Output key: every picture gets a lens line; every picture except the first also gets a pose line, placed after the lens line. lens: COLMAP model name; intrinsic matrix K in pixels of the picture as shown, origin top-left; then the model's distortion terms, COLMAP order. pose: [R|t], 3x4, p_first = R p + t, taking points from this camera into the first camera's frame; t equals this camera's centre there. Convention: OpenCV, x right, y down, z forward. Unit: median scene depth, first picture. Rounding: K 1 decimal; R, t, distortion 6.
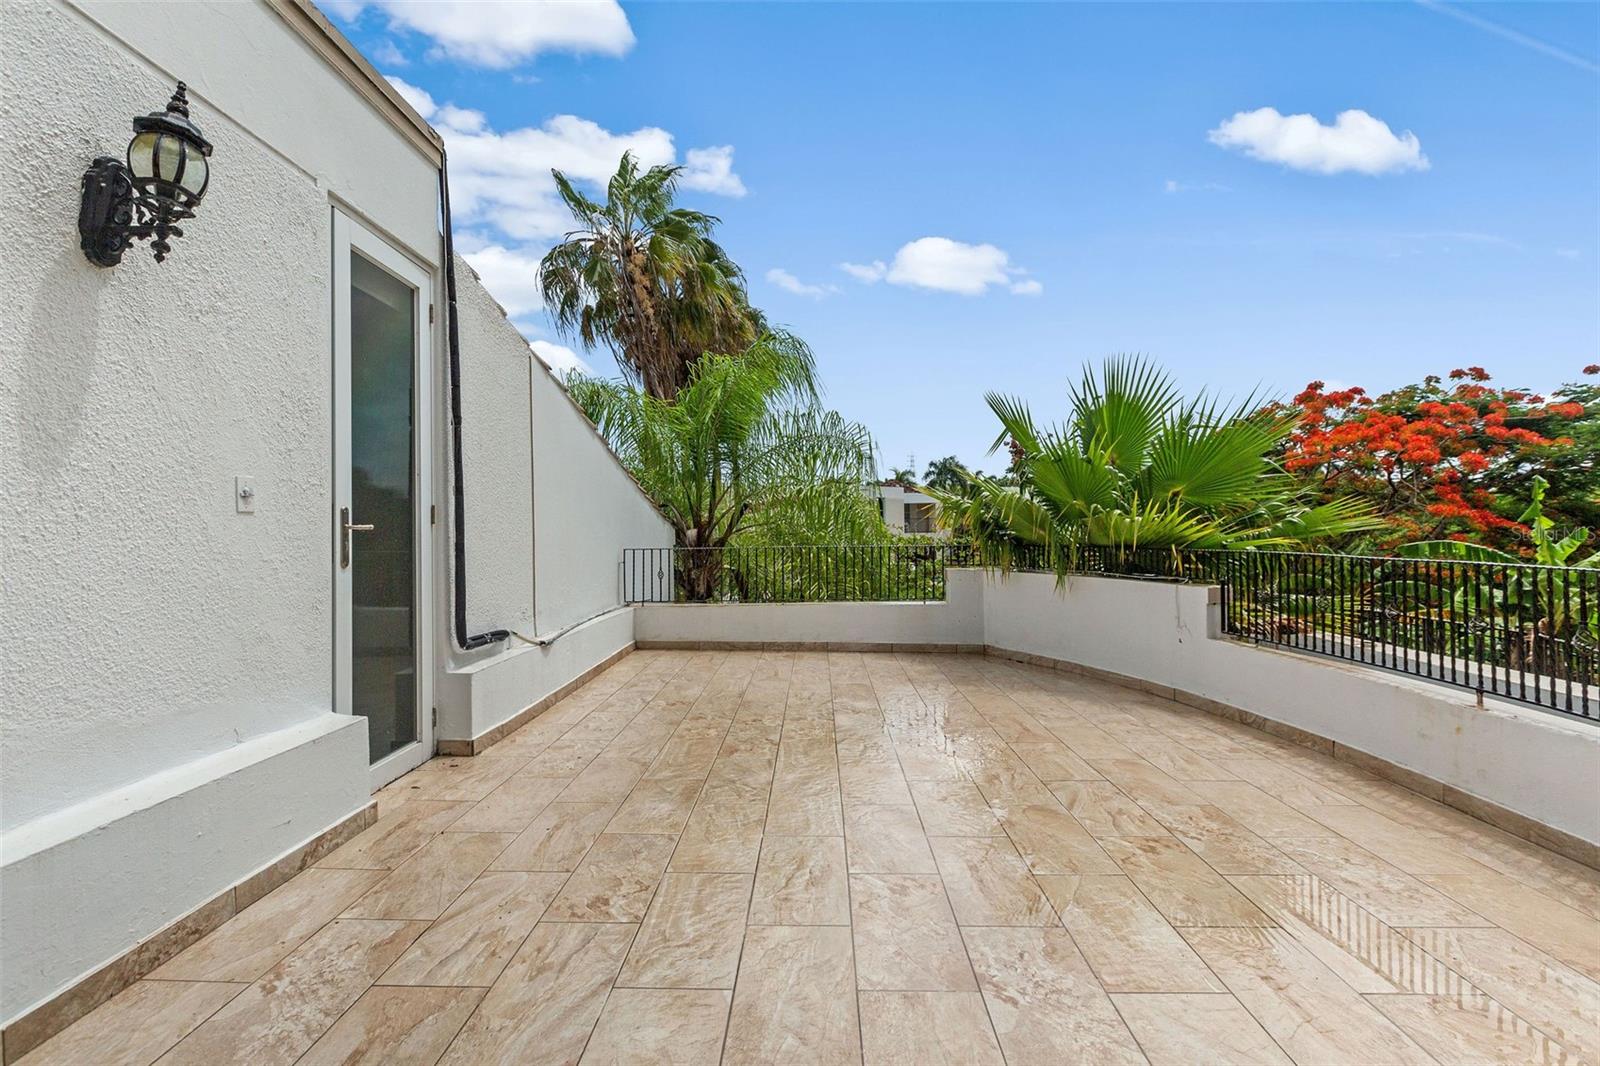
lens RADIAL K [[719.7, 0, 800.0], [0, 719.7, 533.0], [0, 0, 1]] dist [0.004631, 0.000160]
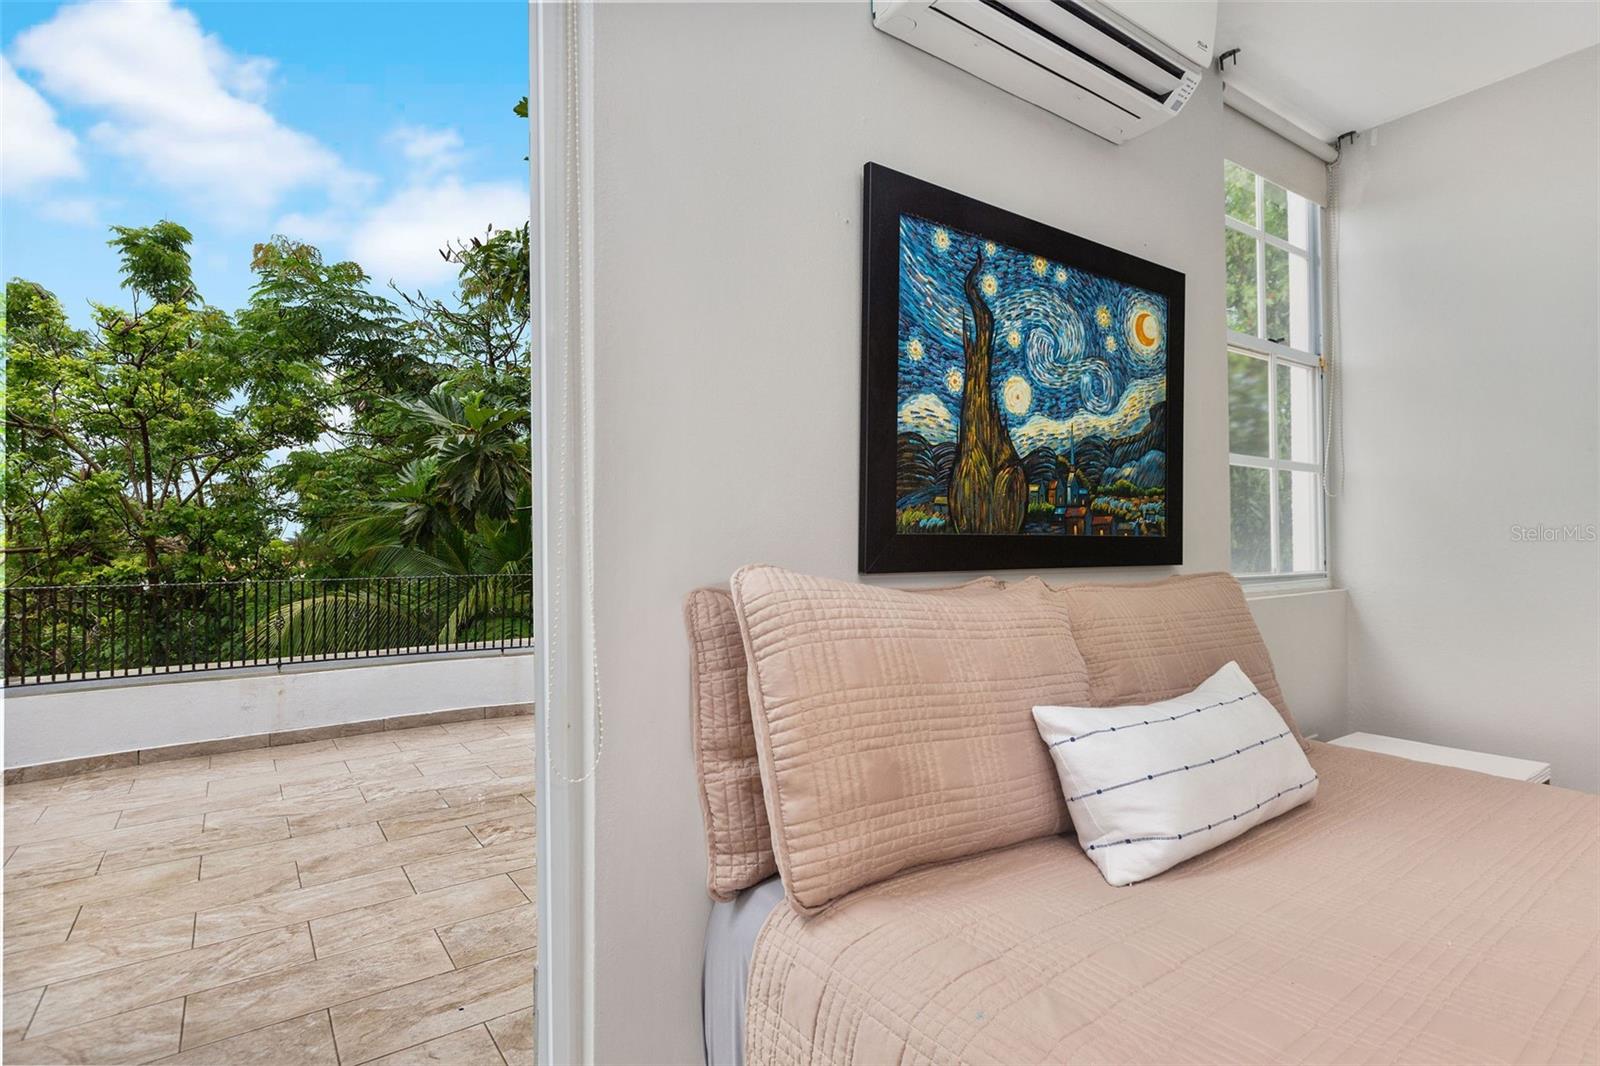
lens RADIAL K [[804.5, 0, 800.0], [0, 804.5, 533.0], [0, 0, 1]] dist [0.028719, -0.023376]
pose [[-0.594389, 0.024399, 0.803807, -1.404499], [0.019531, 0.999683, -0.015902, -0.013278], [-0.803940, 0.006247, -0.594677, 1.454827]]
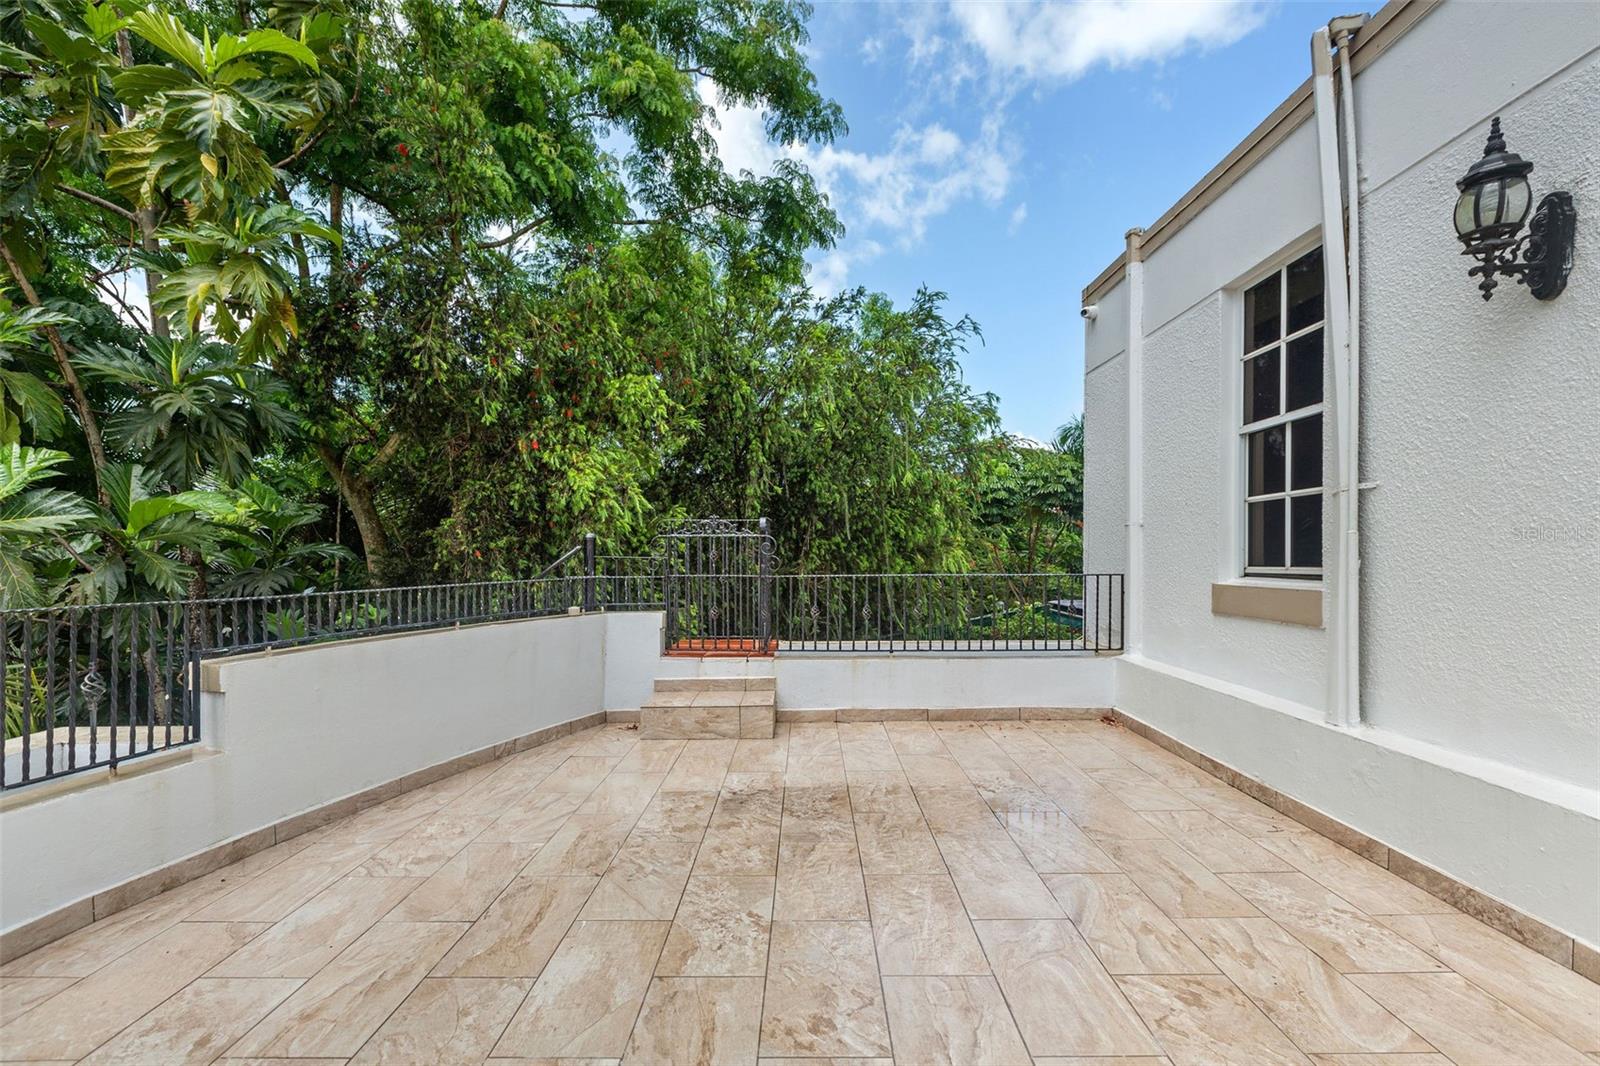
lens RADIAL K [[729.9, 0, 801.9], [0, 729.9, 562.6], [0, 0, 1]] dist [0.003070, 0.000217]
pose [[-0.999722, 0.015673, -0.017608, 0.166625], [0.015424, 0.999781, 0.014161, -0.001347], [0.017826, 0.013886, -0.999745, 1.779387]]
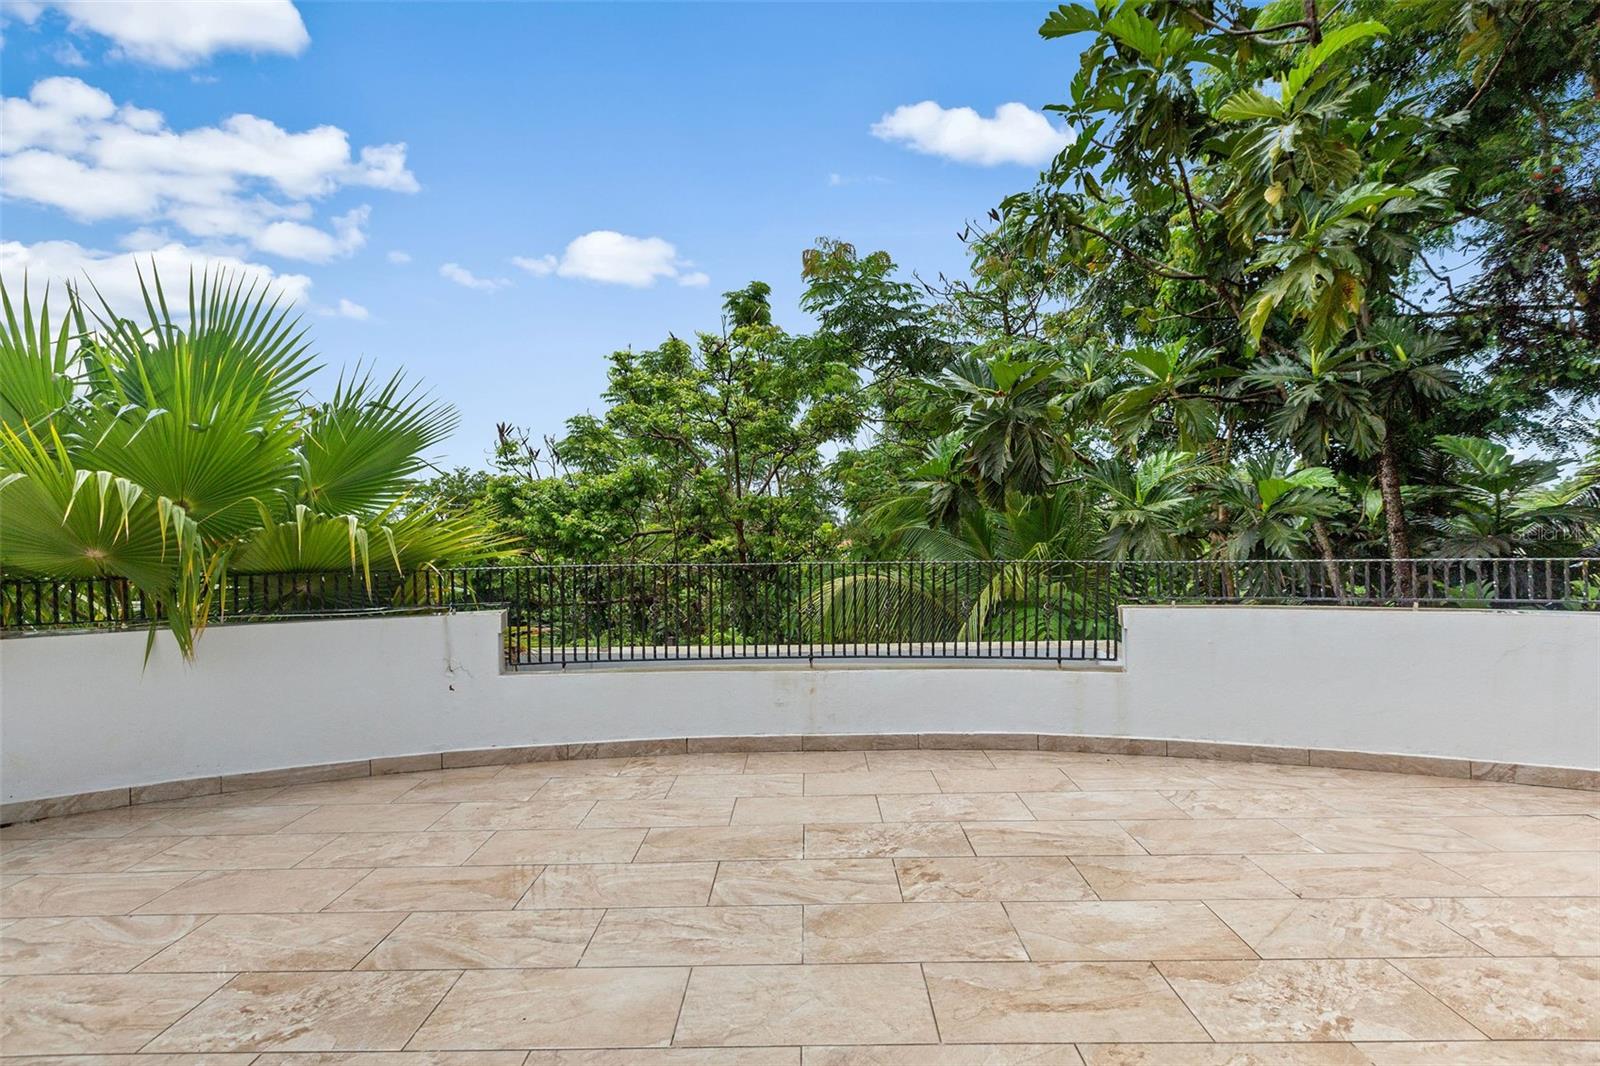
lens RADIAL K [[719.7, 0, 800.0], [0, 719.7, 533.0], [0, 0, 1]] dist [0.004631, 0.000160]
pose [[-0.014267, 0.007970, 0.999866, -0.513810], [0.018396, 0.999801, -0.007707, -0.004937], [-0.999729, 0.018284, -0.014410, 1.330507]]
